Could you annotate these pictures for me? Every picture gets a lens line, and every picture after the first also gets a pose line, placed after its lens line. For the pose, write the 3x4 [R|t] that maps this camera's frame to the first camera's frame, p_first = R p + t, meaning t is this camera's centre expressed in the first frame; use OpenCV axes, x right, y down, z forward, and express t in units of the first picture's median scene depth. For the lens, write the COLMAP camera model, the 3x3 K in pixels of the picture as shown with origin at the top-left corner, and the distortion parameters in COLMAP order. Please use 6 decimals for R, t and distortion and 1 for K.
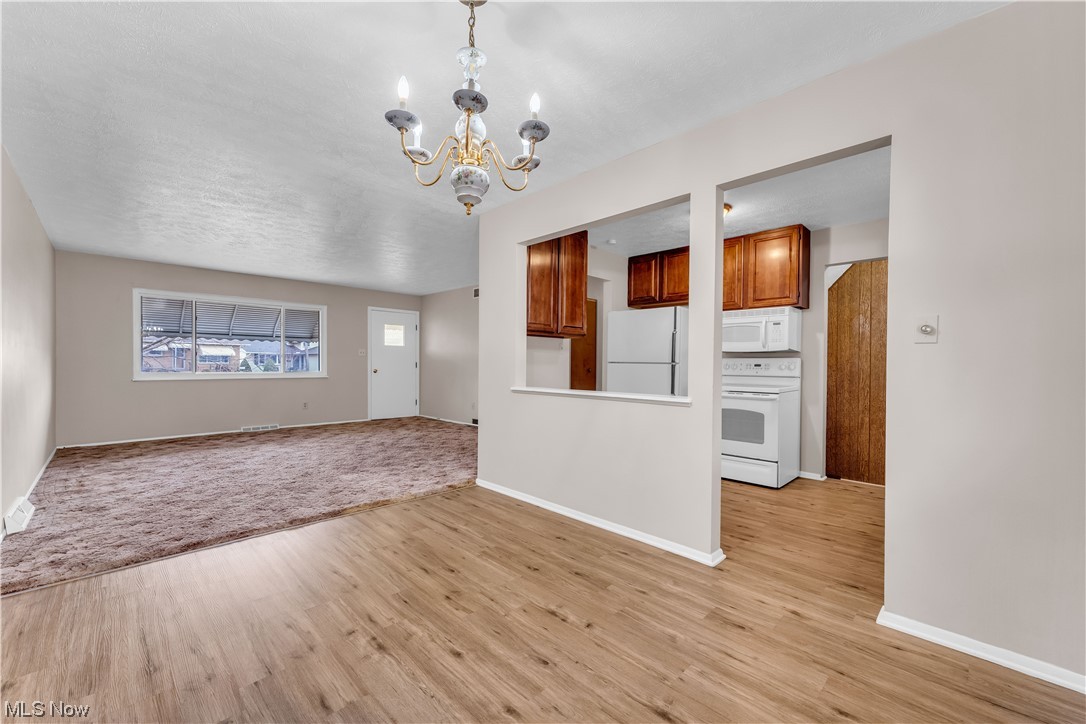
lens RADIAL K [[436.6, 0, 536.4], [0, 436.6, 371.4], [0, 0, 1]] dist [0.002702, -0.000703]
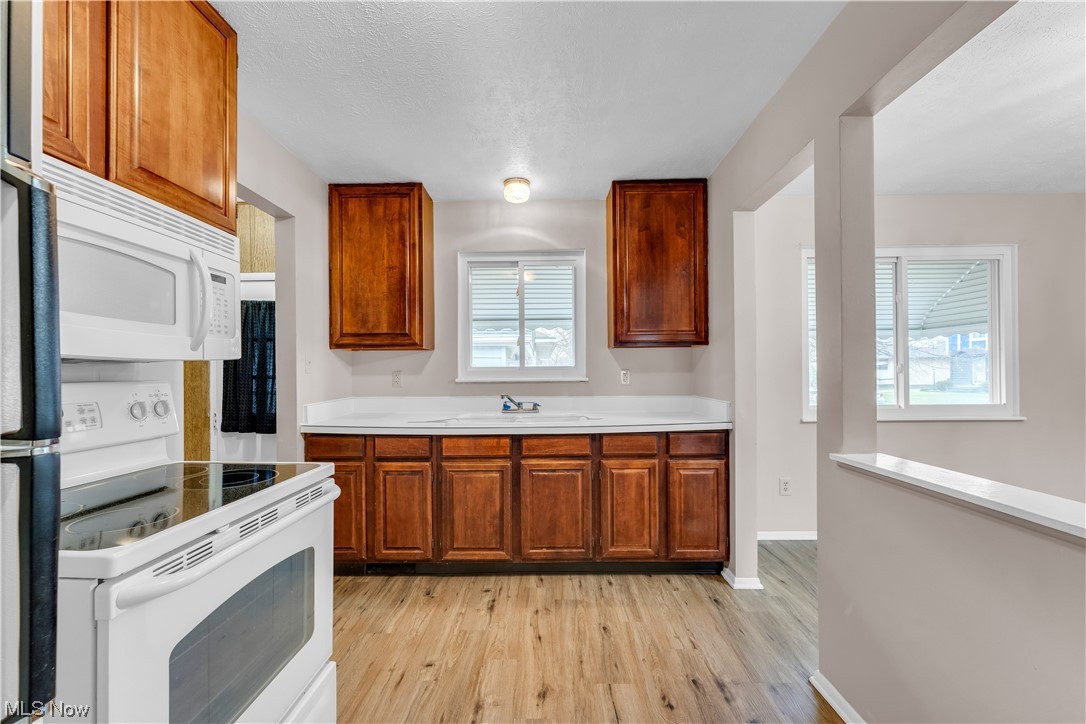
lens RADIAL K [[436.6, 0, 537.8], [0, 436.6, 369.0], [0, 0, 1]] dist [0.002702, -0.000703]
pose [[-0.697504, 0.000909, 0.716580, 0.147070], [0.012459, 0.999863, 0.010859, -0.041104], [-0.716472, 0.016502, -0.697420, 1.070119]]
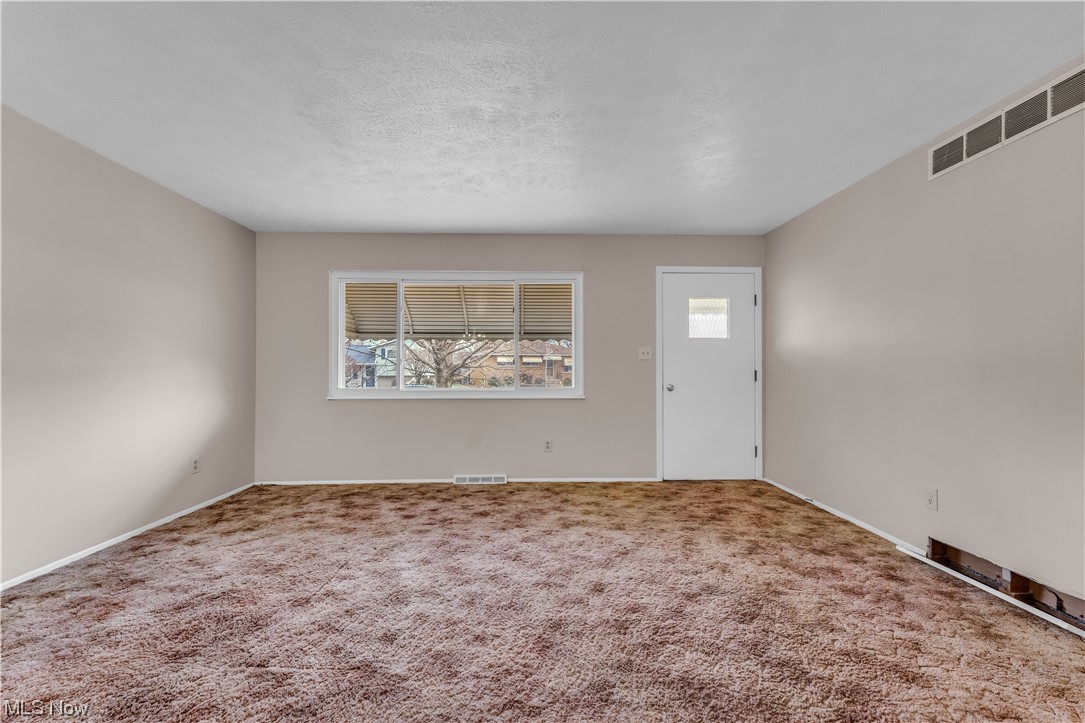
lens RADIAL K [[436.2, 0, 535.0], [0, 436.2, 371.3], [0, 0, 1]] dist [0.002702, -0.000703]
pose [[0.724612, -0.008882, -0.689100, -0.244236], [-0.003696, 0.999852, -0.016774, -0.022242], [0.689148, 0.014701, 0.724472, 0.994388]]
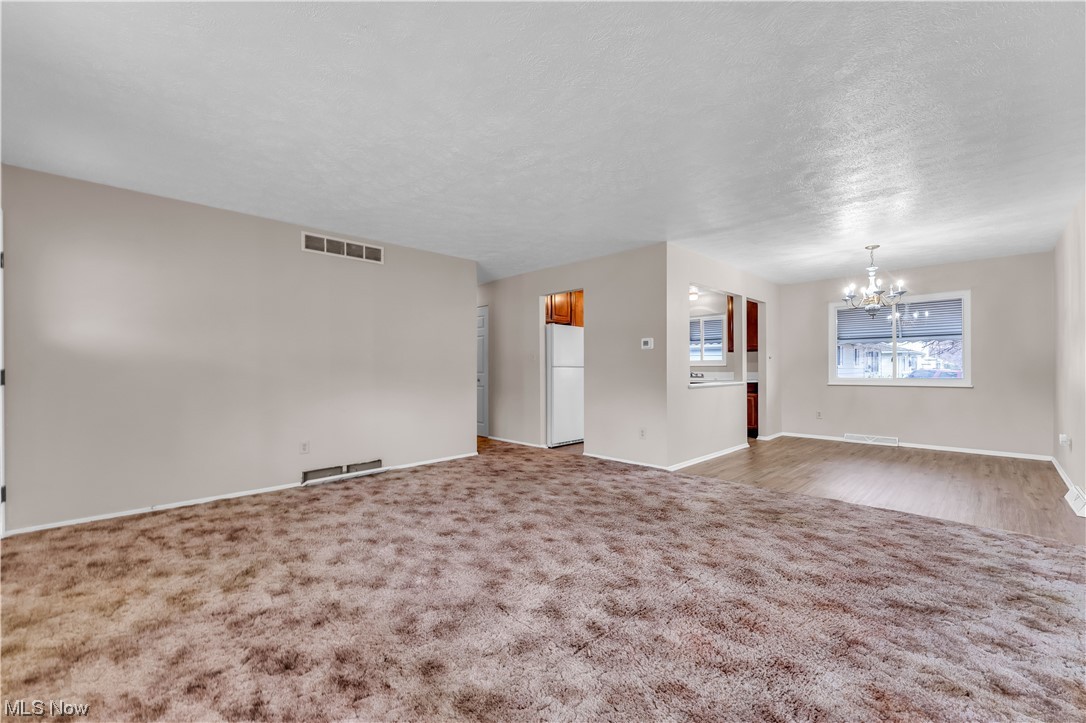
lens RADIAL K [[436.6, 0, 534.8], [0, 436.6, 370.4], [0, 0, 1]] dist [0.002702, -0.000703]
pose [[0.009596, -0.012960, 0.999870, -1.247848], [0.020729, 0.999704, 0.012758, -0.033082], [-0.999739, 0.020604, 0.009862, 1.284918]]
